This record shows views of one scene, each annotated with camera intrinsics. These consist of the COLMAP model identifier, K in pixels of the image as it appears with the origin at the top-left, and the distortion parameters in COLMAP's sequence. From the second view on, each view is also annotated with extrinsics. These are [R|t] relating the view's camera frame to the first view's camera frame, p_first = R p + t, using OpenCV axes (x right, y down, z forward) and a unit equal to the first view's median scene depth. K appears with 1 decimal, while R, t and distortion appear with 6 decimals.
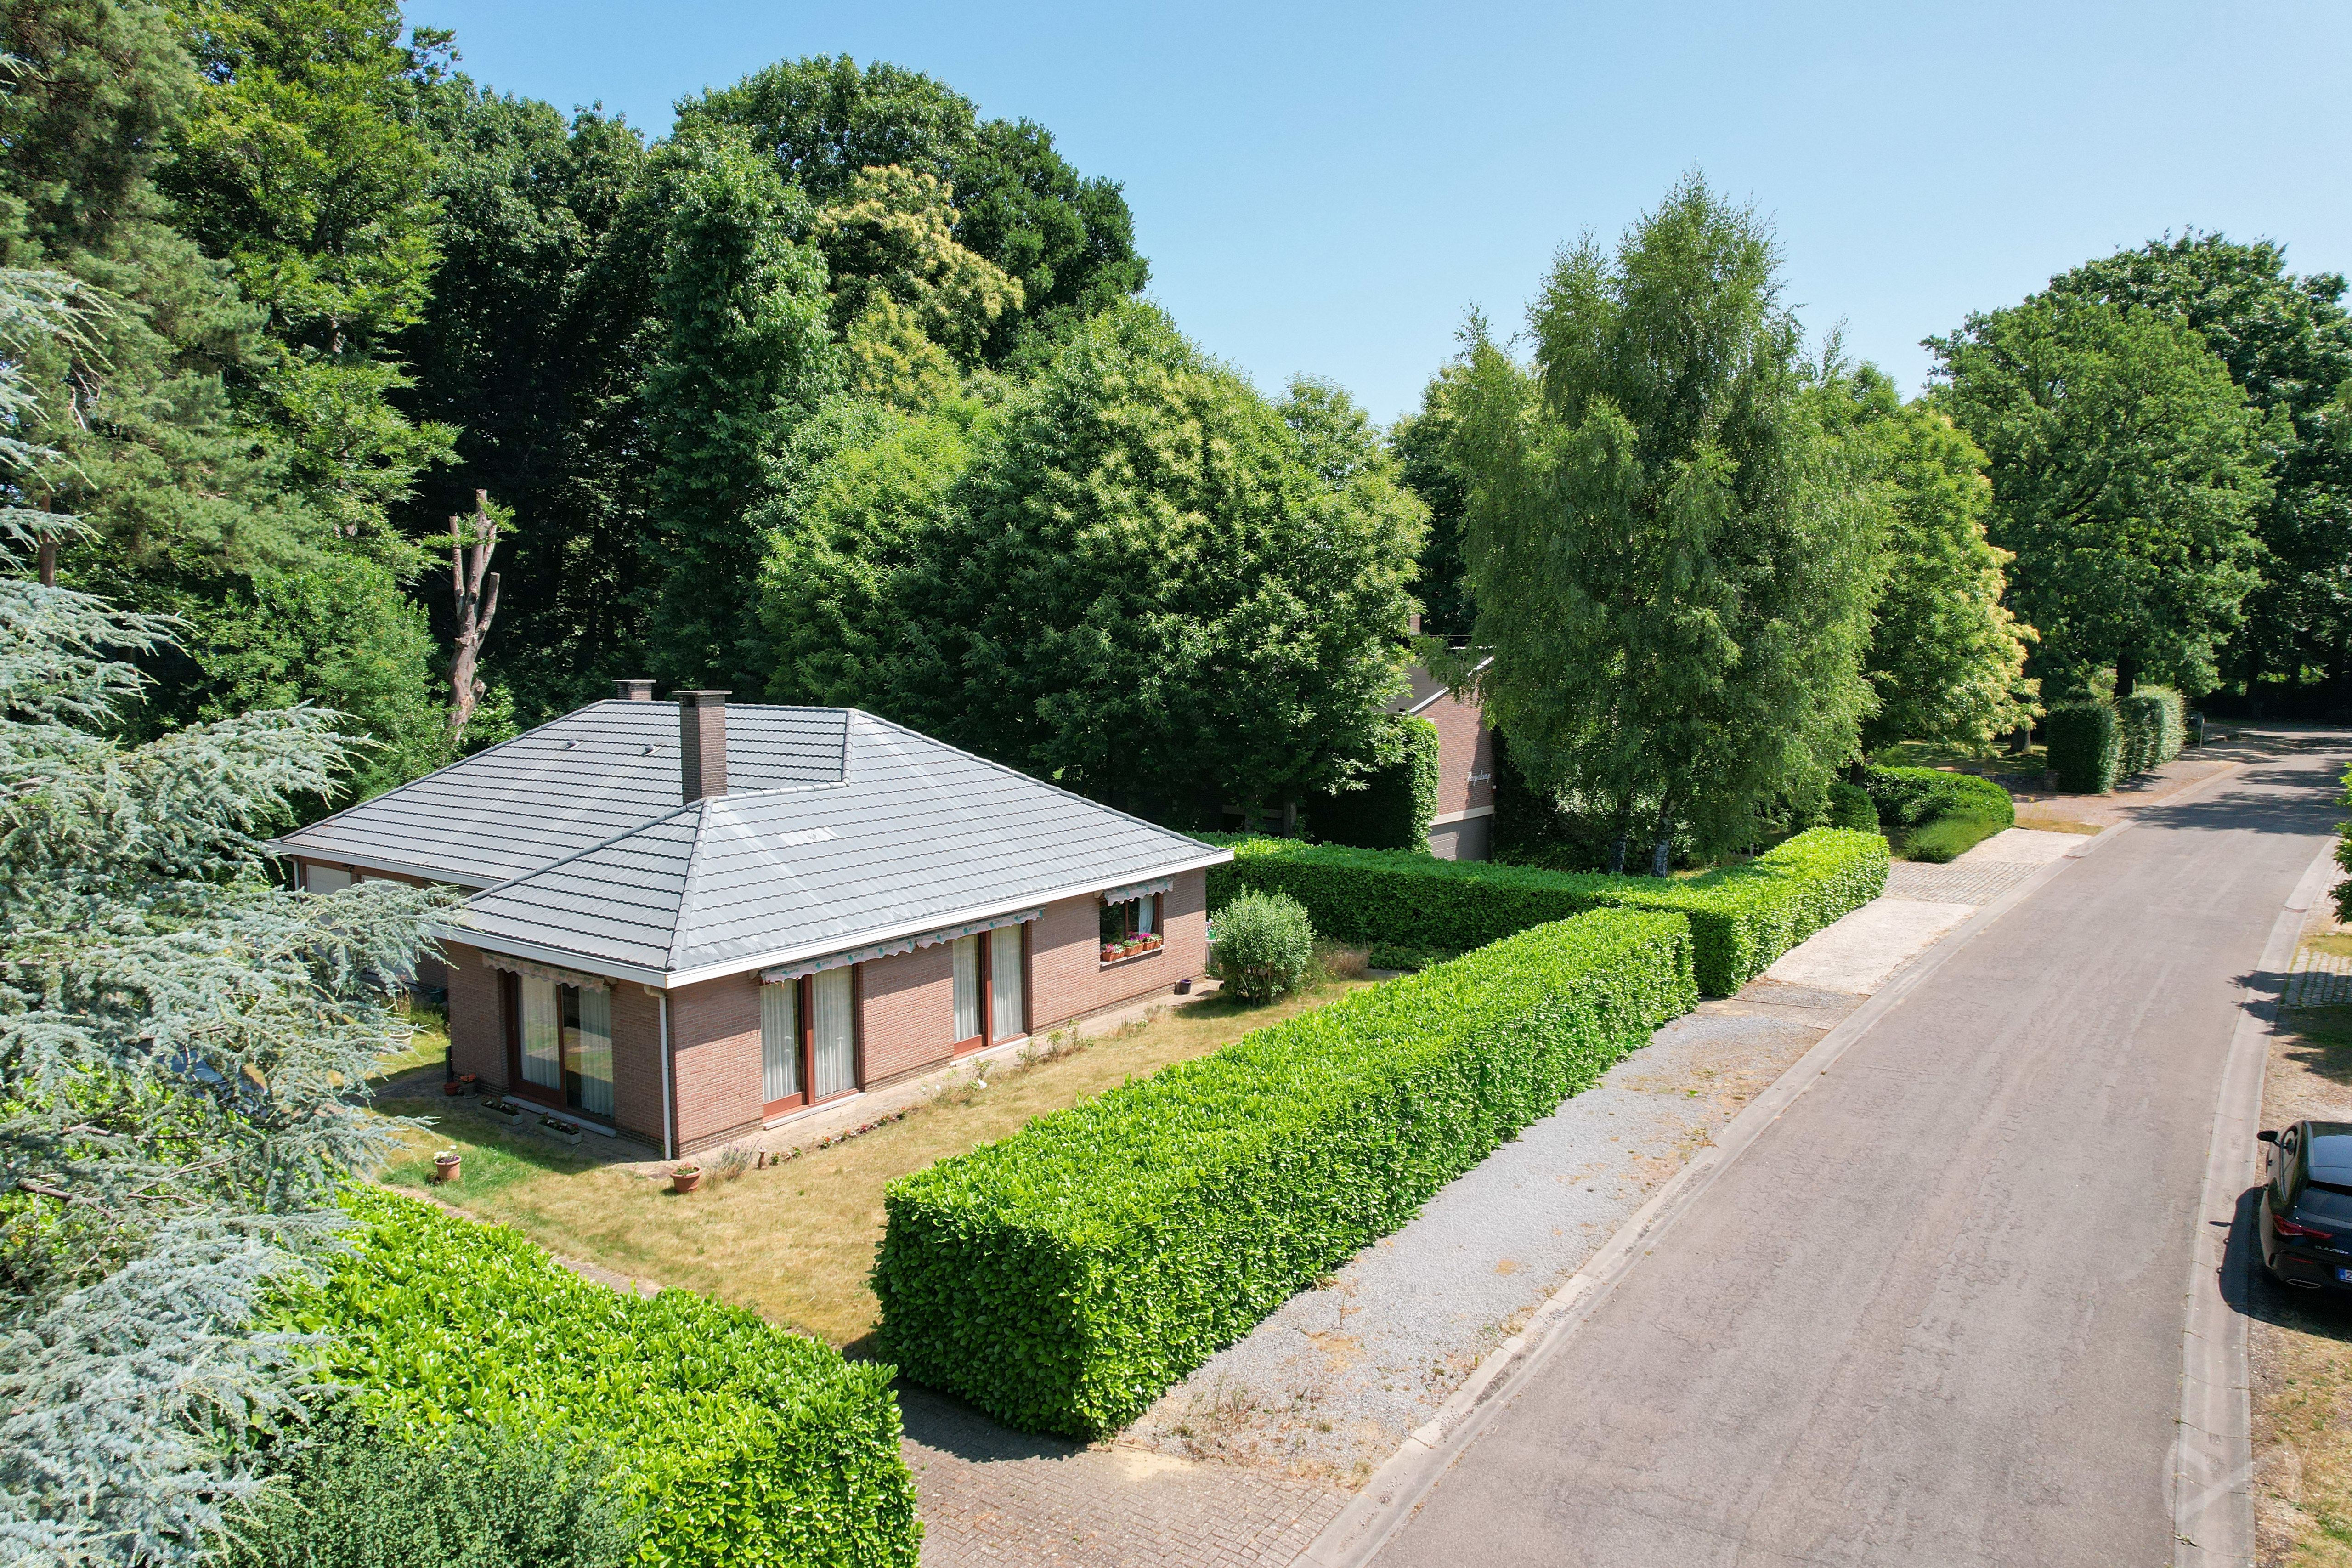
lens RADIAL K [[1544.5, 0, 1169.9], [0, 1544.5, 741.2], [0, 0, 1]] dist [-0.053682, 0.033043]
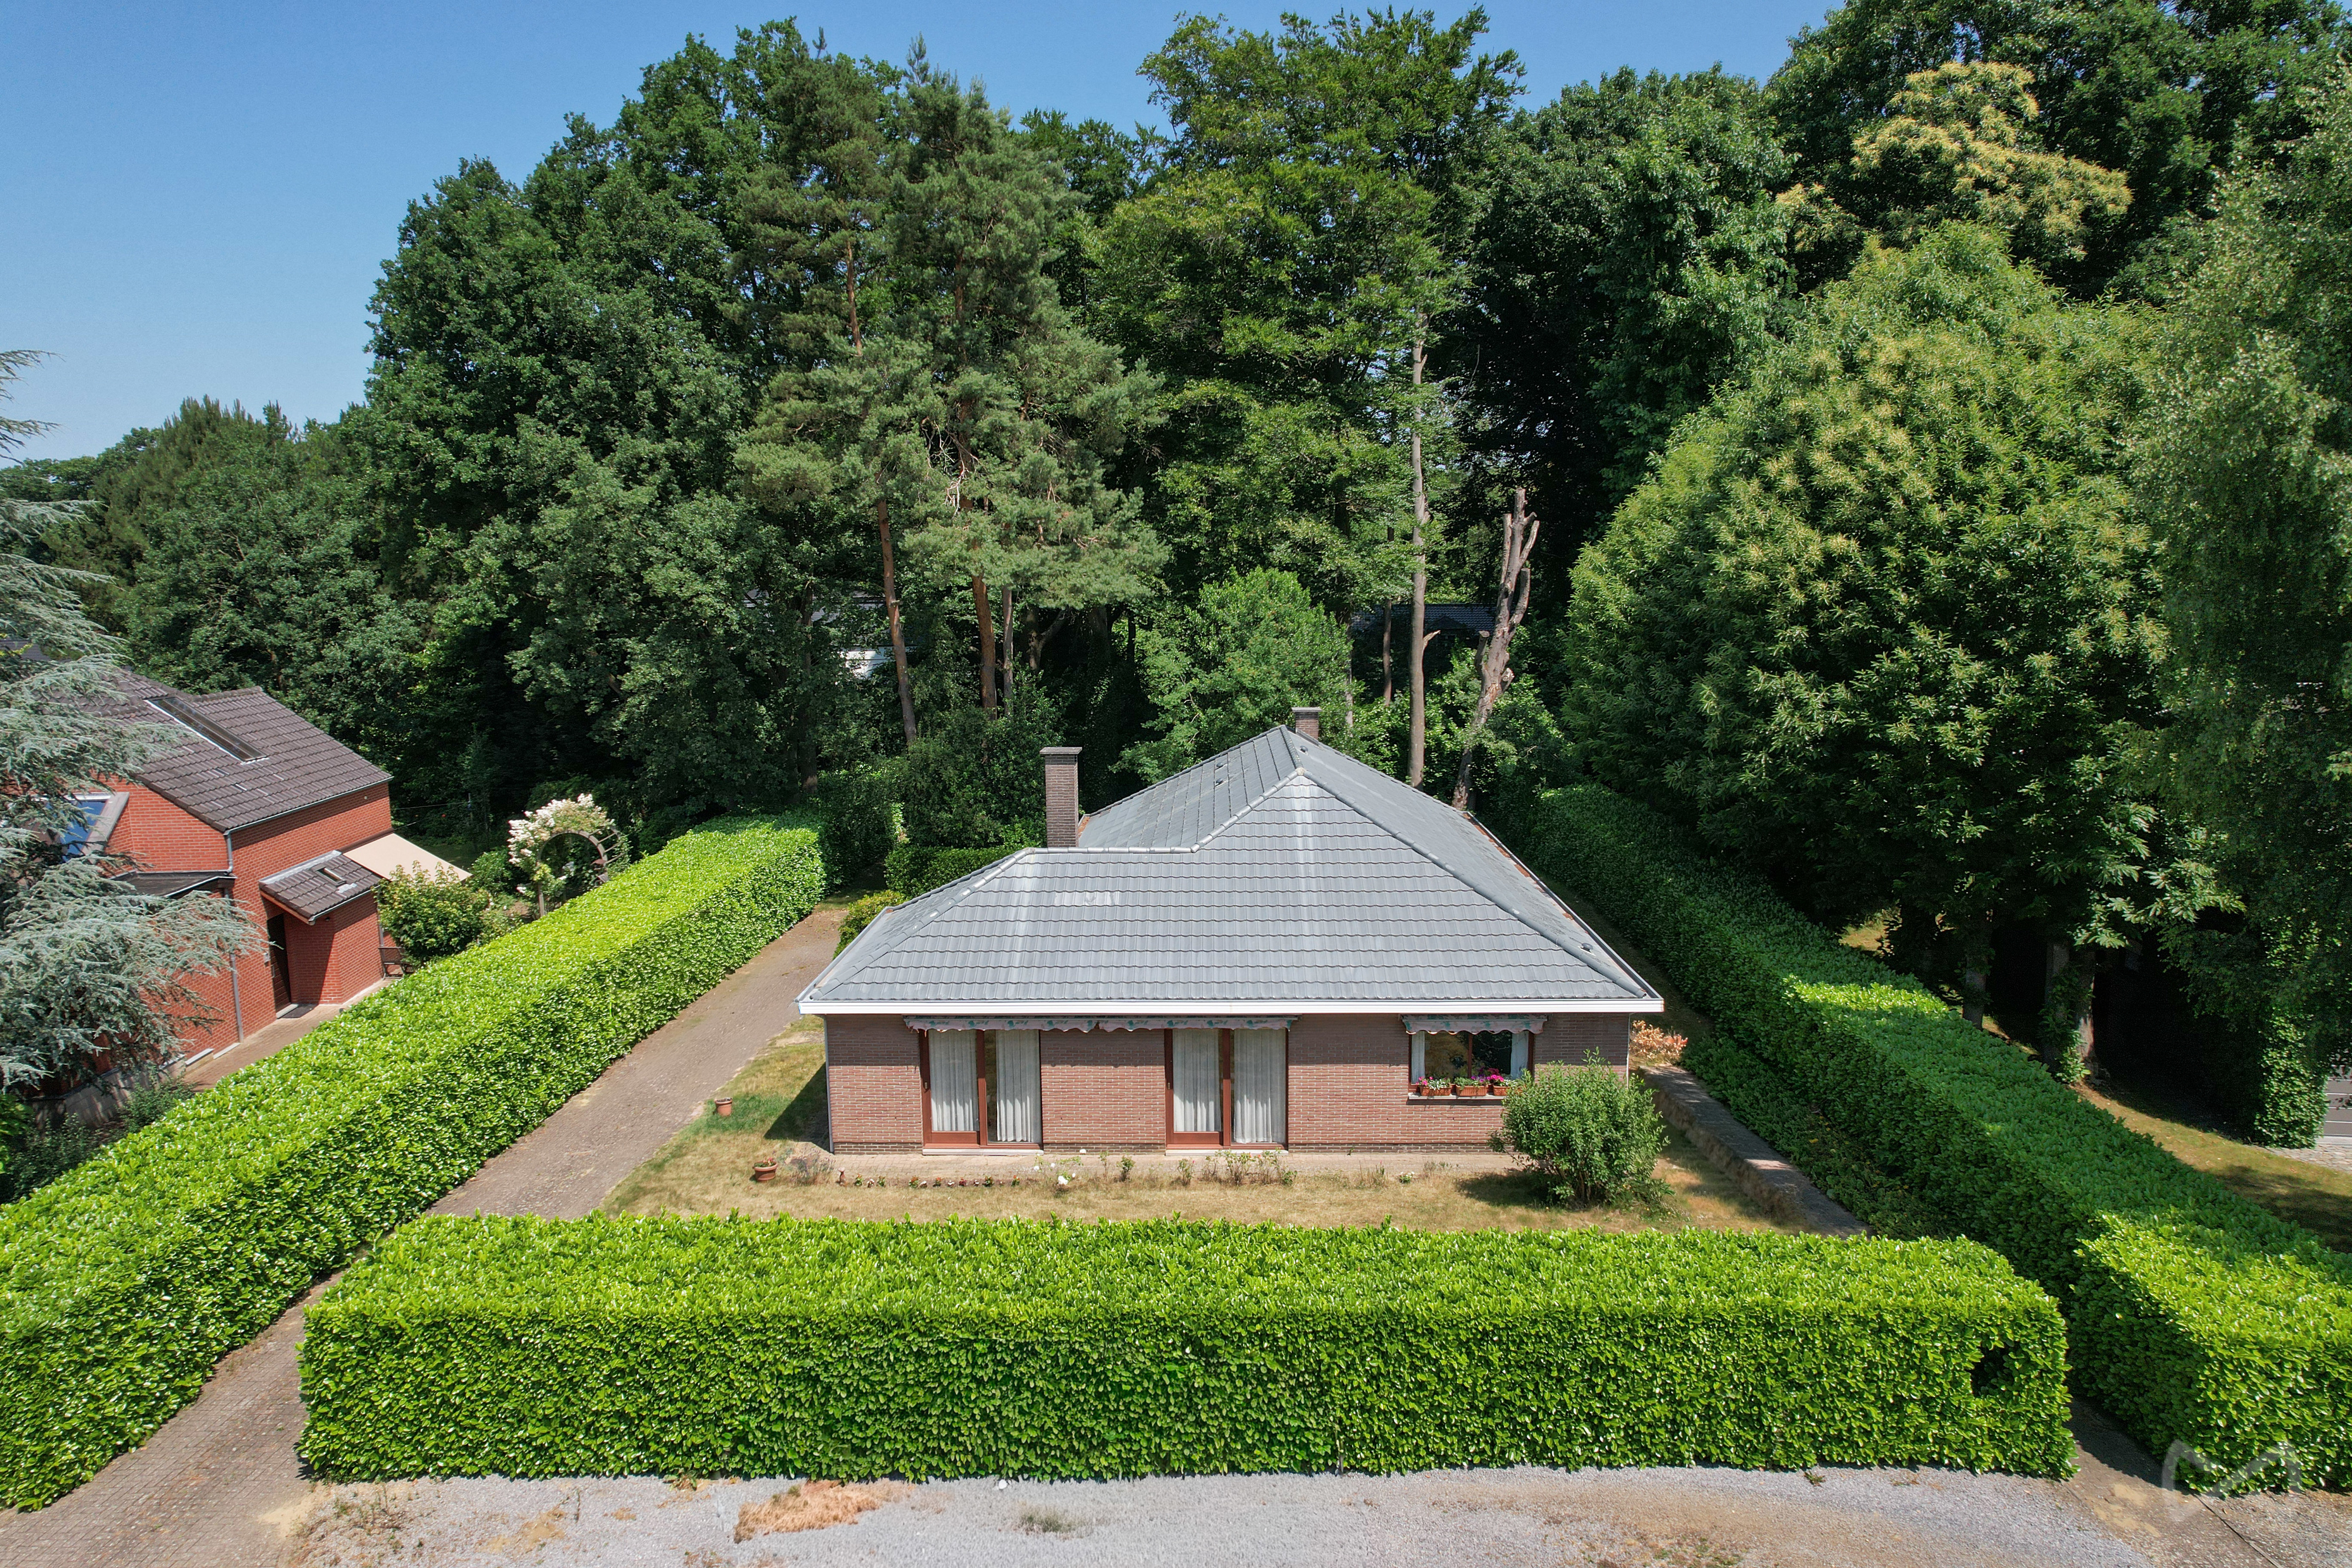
lens RADIAL K [[1515.9, 0, 1176.0], [0, 1515.9, 784.0], [0, 0, 1]] dist [-0.069301, 0.063056]
pose [[0.554810, 0.115986, -0.823853, 0.469075], [-0.053187, 0.993154, 0.104003, -0.092624], [0.830276, -0.013884, 0.557180, 0.352471]]
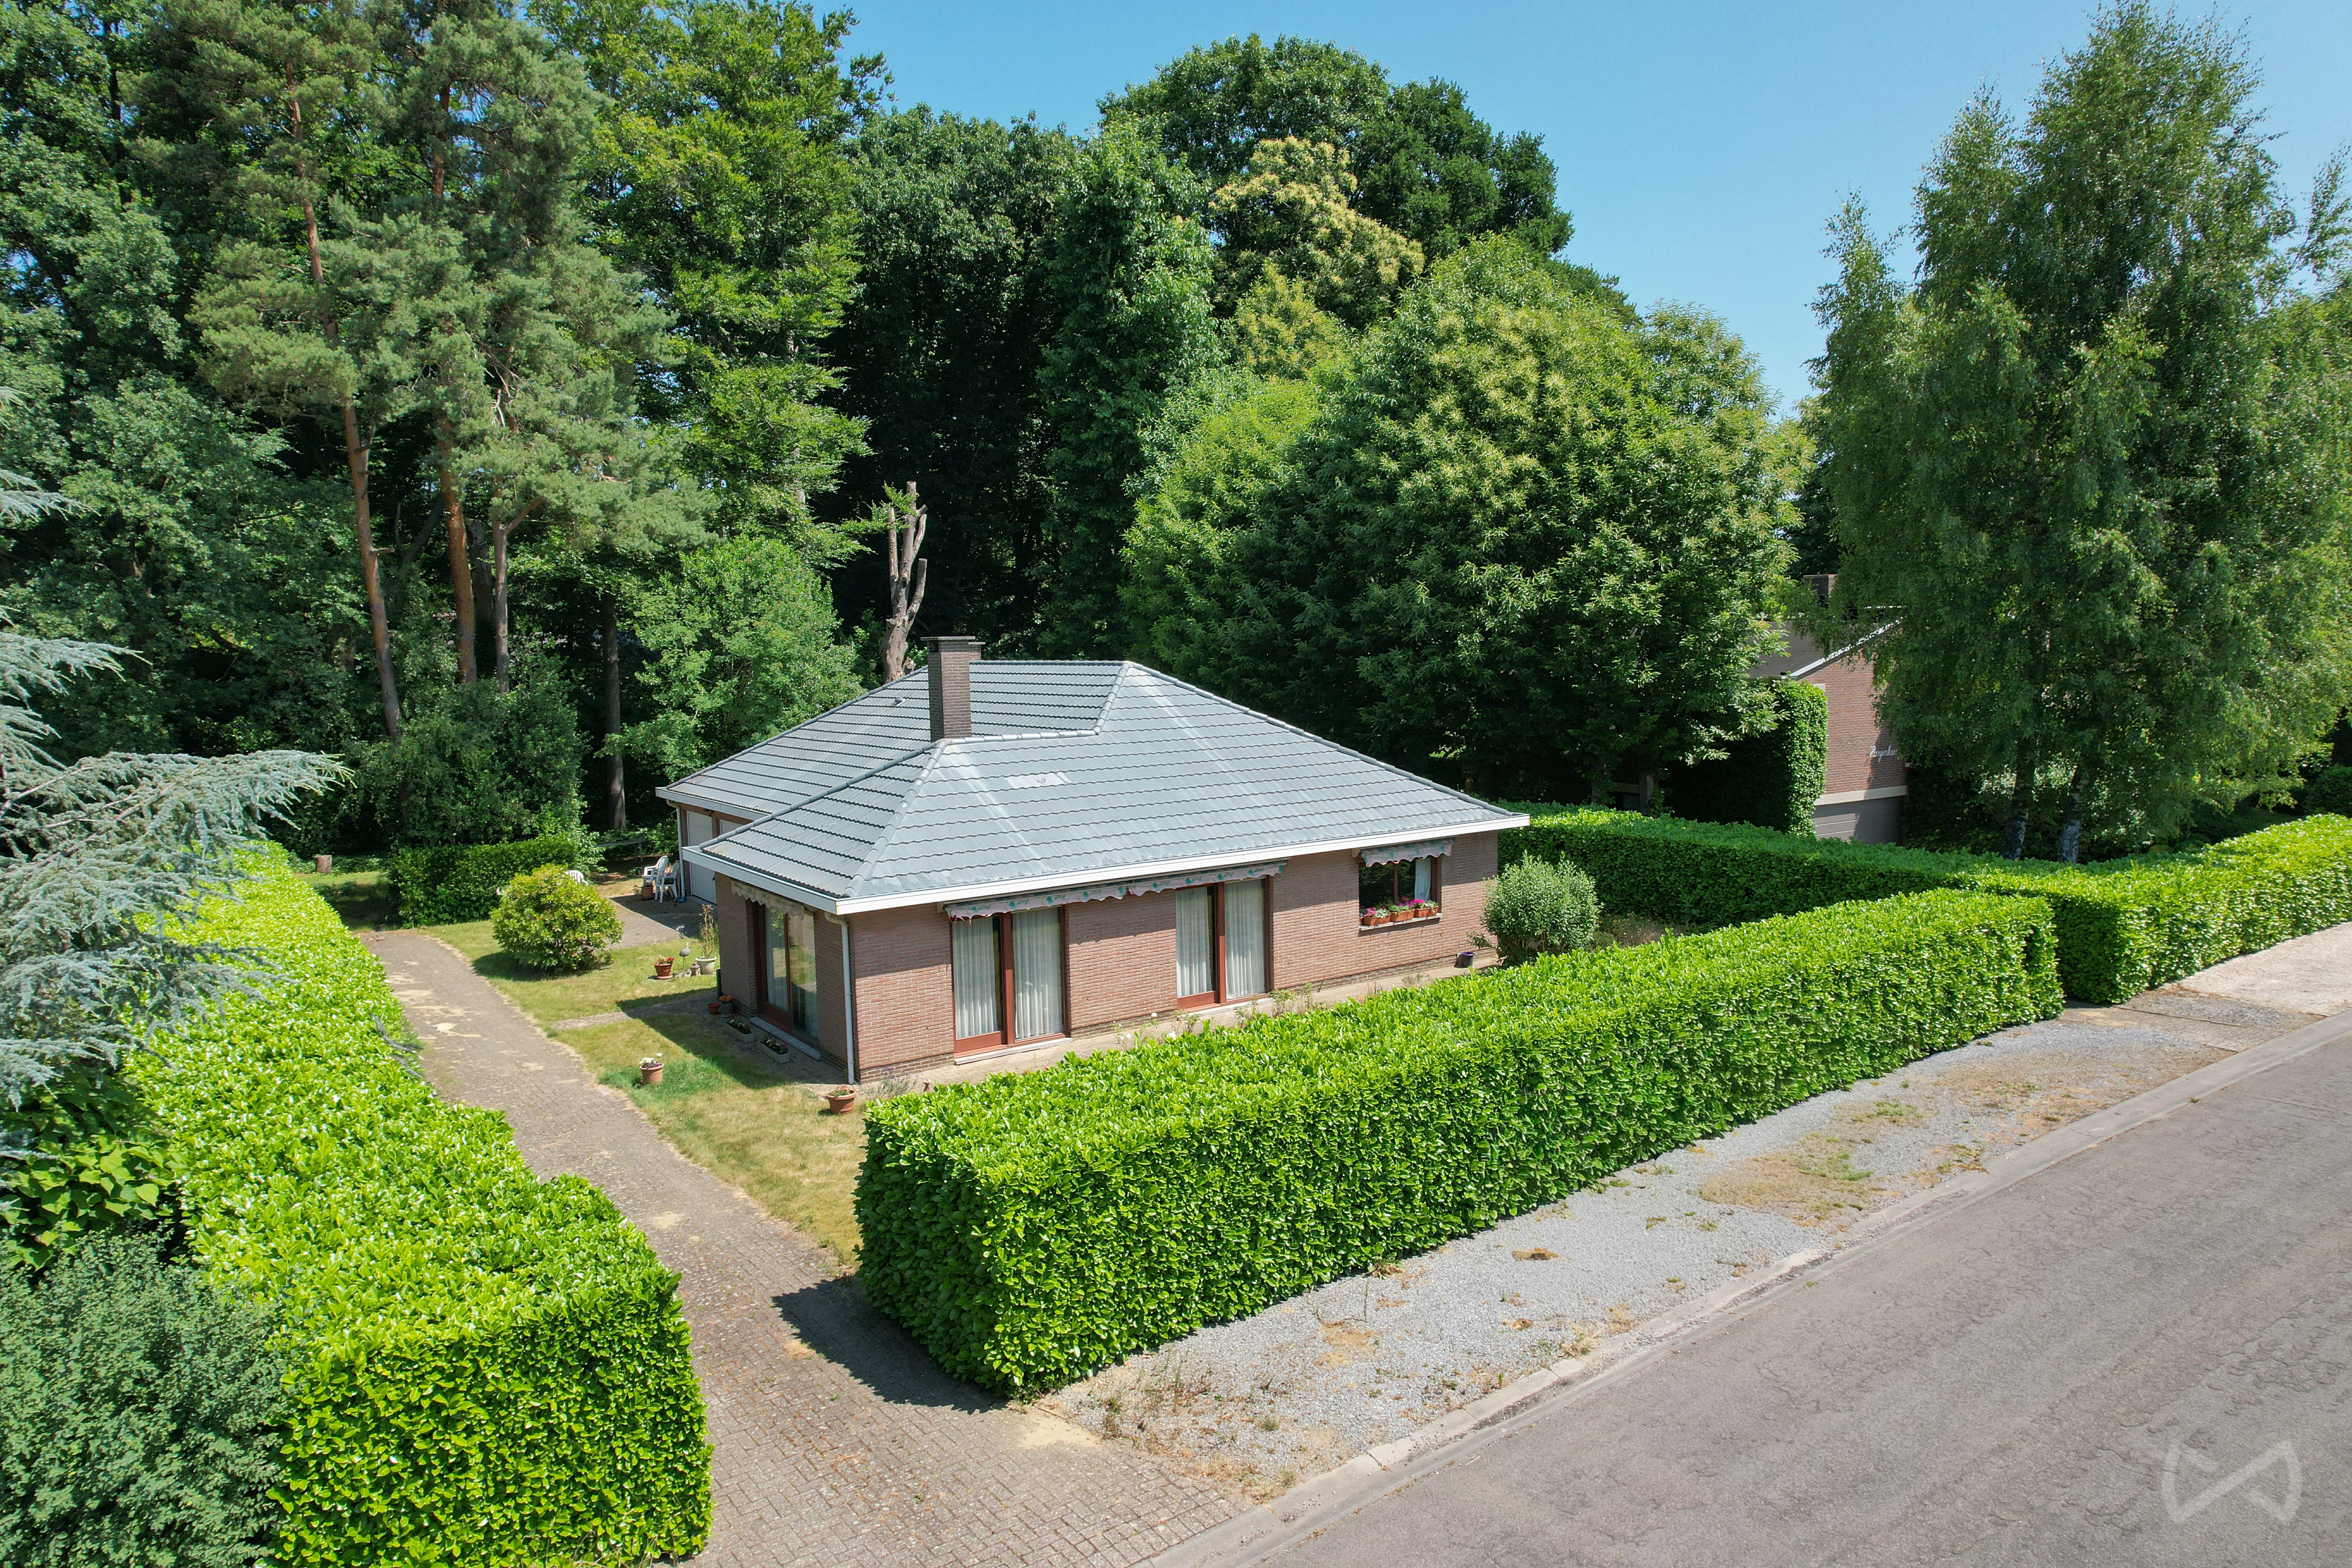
lens RADIAL K [[1515.9, 0, 1176.0], [0, 1515.9, 784.0], [0, 0, 1]] dist [-0.069301, 0.063056]
pose [[0.944685, 0.018307, -0.327468, 0.125008], [-0.009323, 0.999536, 0.028984, 0.025939], [0.327847, -0.024327, 0.944418, 0.078001]]
